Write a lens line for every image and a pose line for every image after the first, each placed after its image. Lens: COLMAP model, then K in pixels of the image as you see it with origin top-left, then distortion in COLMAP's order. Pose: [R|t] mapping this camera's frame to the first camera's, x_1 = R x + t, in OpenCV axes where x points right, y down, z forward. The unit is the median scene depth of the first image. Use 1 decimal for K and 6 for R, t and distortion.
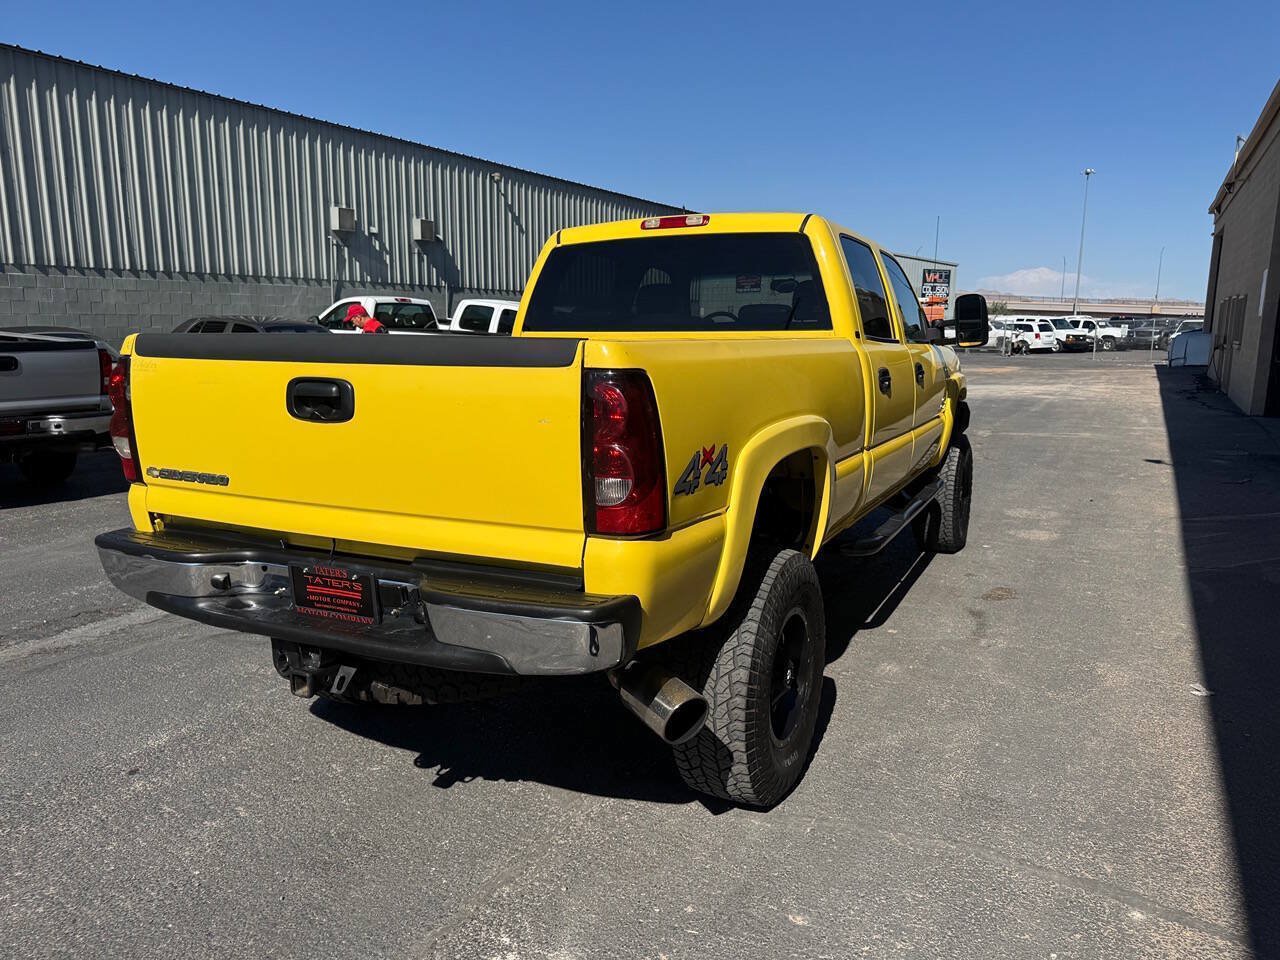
lens RADIAL K [[908.0, 0, 650.4], [0, 908.0, 483.8], [0, 0, 1]] dist [0.037931, -0.047377]
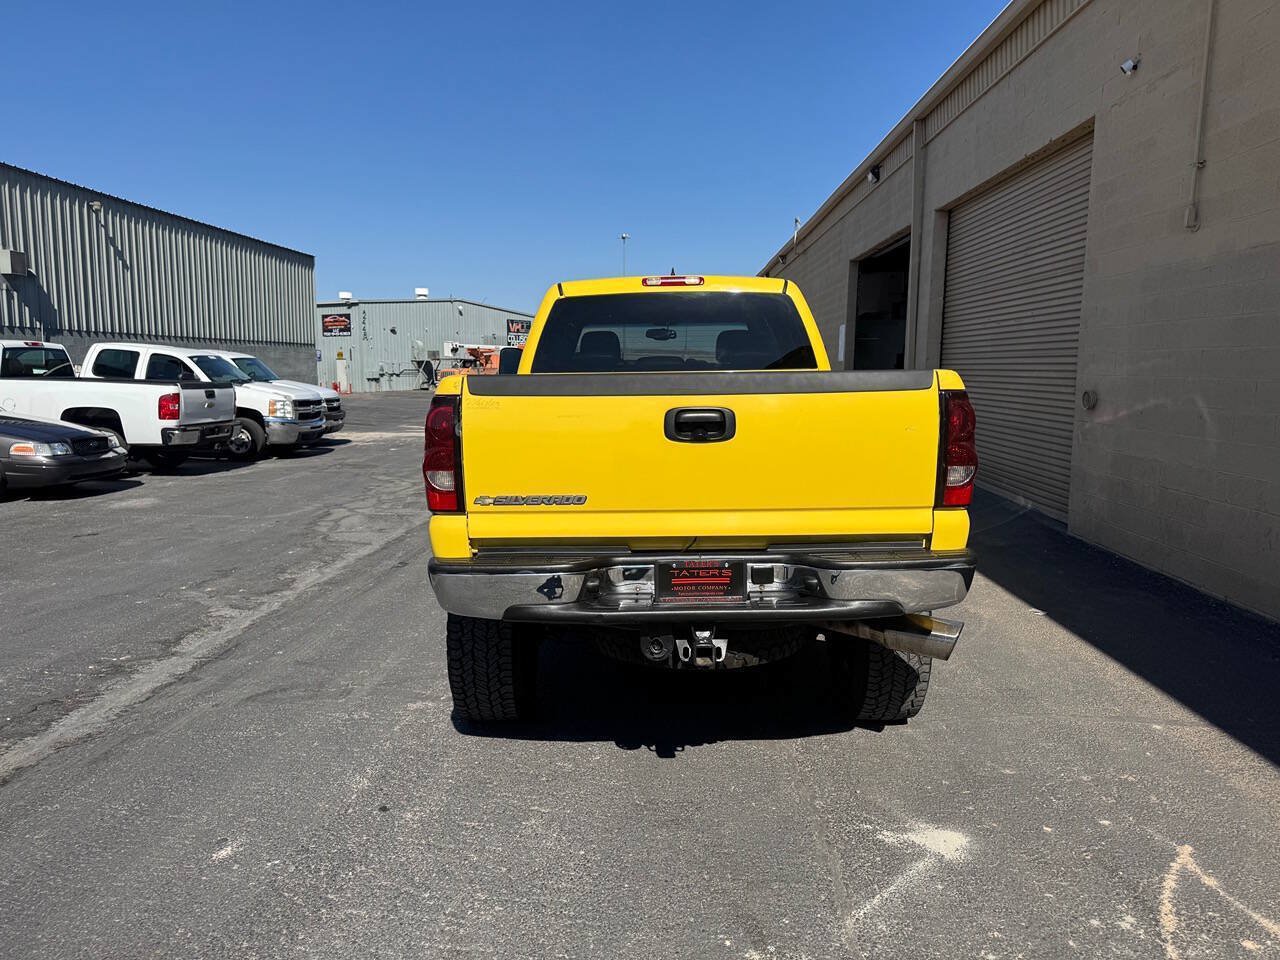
lens RADIAL K [[908.0, 0, 649.6], [0, 908.0, 486.8], [0, 0, 1]] dist [0.037931, -0.047377]
pose [[0.891420, -0.064796, 0.448522, -0.422463], [0.085861, 0.995948, -0.026764, 0.008648], [-0.444970, 0.062368, 0.893371, -0.028133]]
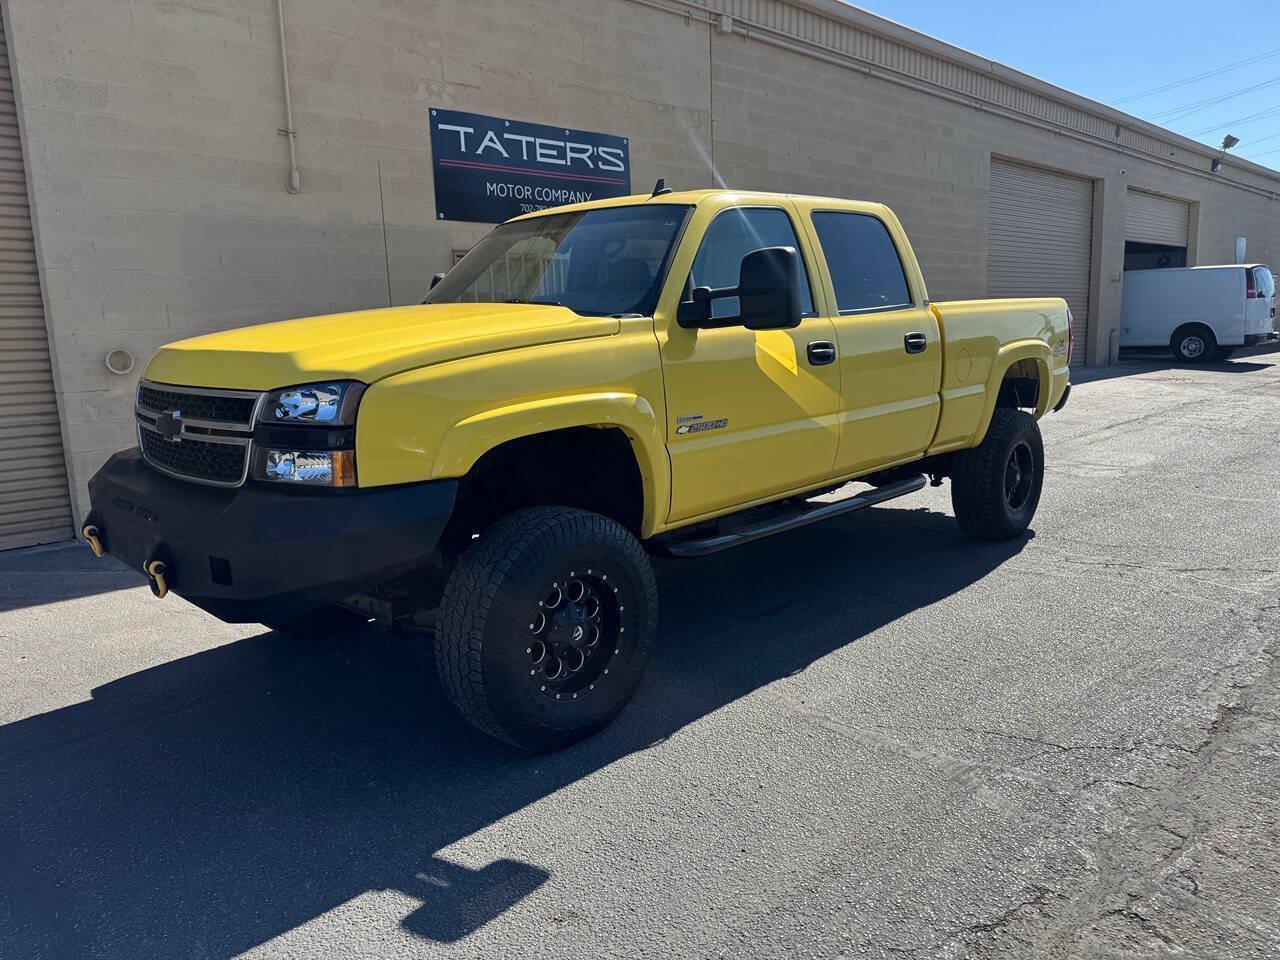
lens RADIAL K [[908.0, 0, 634.8], [0, 908.0, 487.6], [0, 0, 1]] dist [0.037931, -0.047377]
pose [[-0.952668, -0.034617, 0.302034, -0.130120], [0.074854, 0.936200, 0.343404, -0.294298], [-0.294652, 0.349758, -0.889297, 1.766598]]
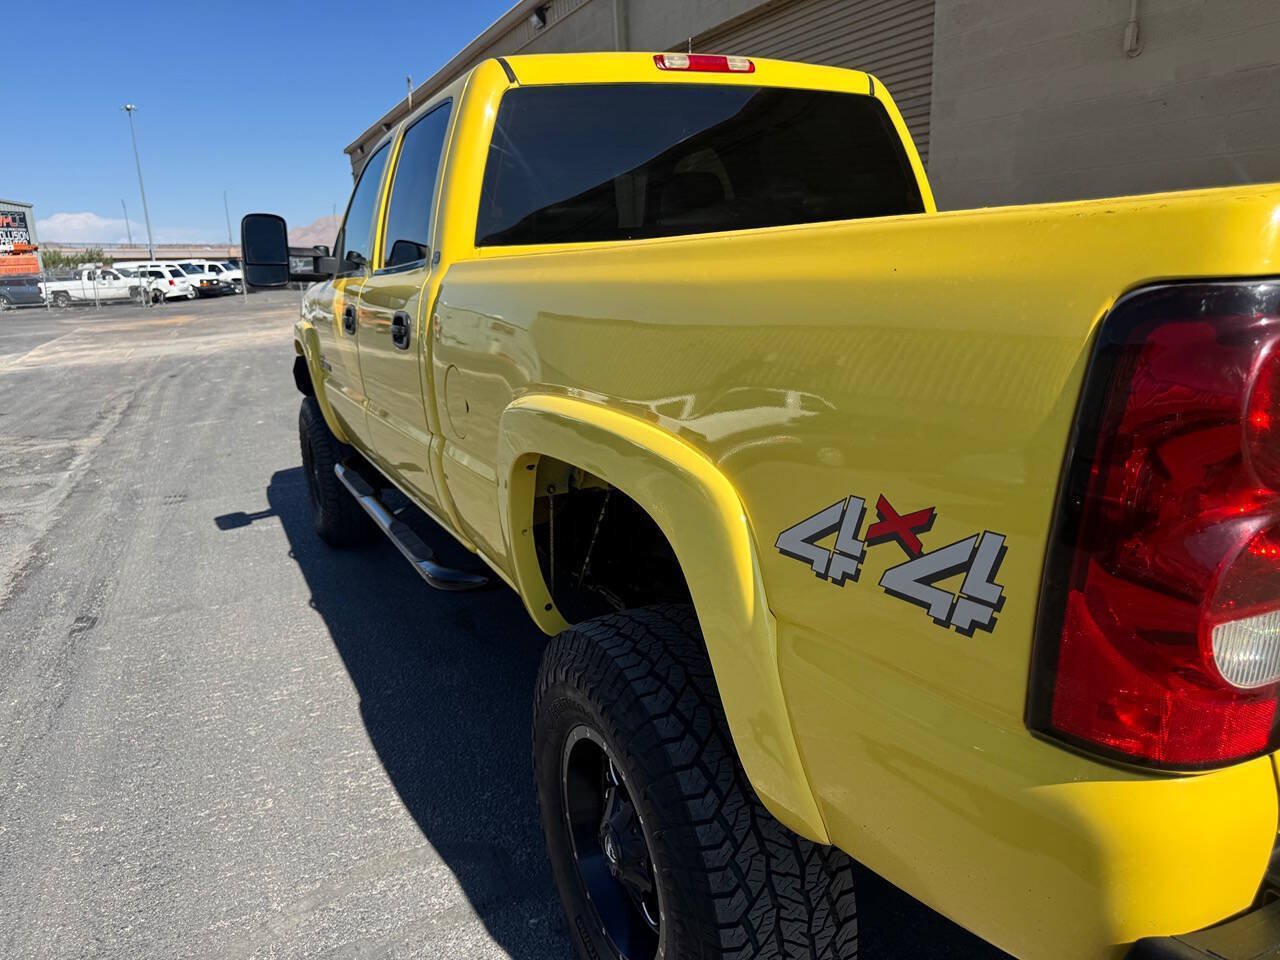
lens RADIAL K [[908.0, 0, 647.8], [0, 908.0, 483.6], [0, 0, 1]] dist [0.037931, -0.047377]
pose [[0.593010, -0.229494, 0.771798, -0.433424], [0.186266, 0.971622, 0.145794, -0.075964], [-0.783354, 0.057302, 0.618928, 0.492513]]
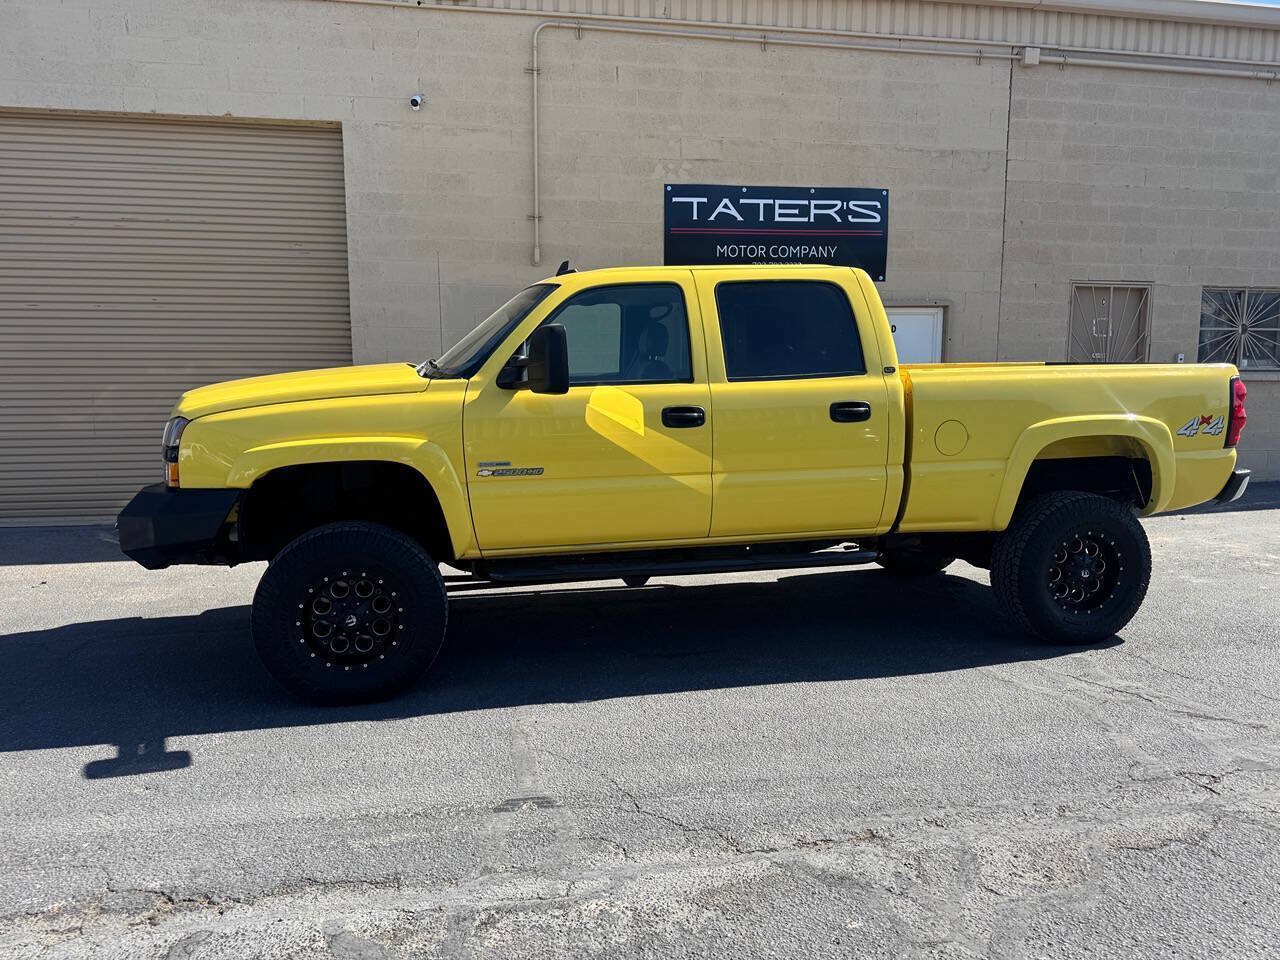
lens RADIAL K [[908.0, 0, 635.1], [0, 908.0, 492.4], [0, 0, 1]] dist [0.037931, -0.047377]
pose [[-0.630100, -0.110702, 0.768582, -0.630028], [0.135902, 0.958788, 0.249513, -0.269738], [-0.764529, 0.261670, -0.589088, 1.537581]]
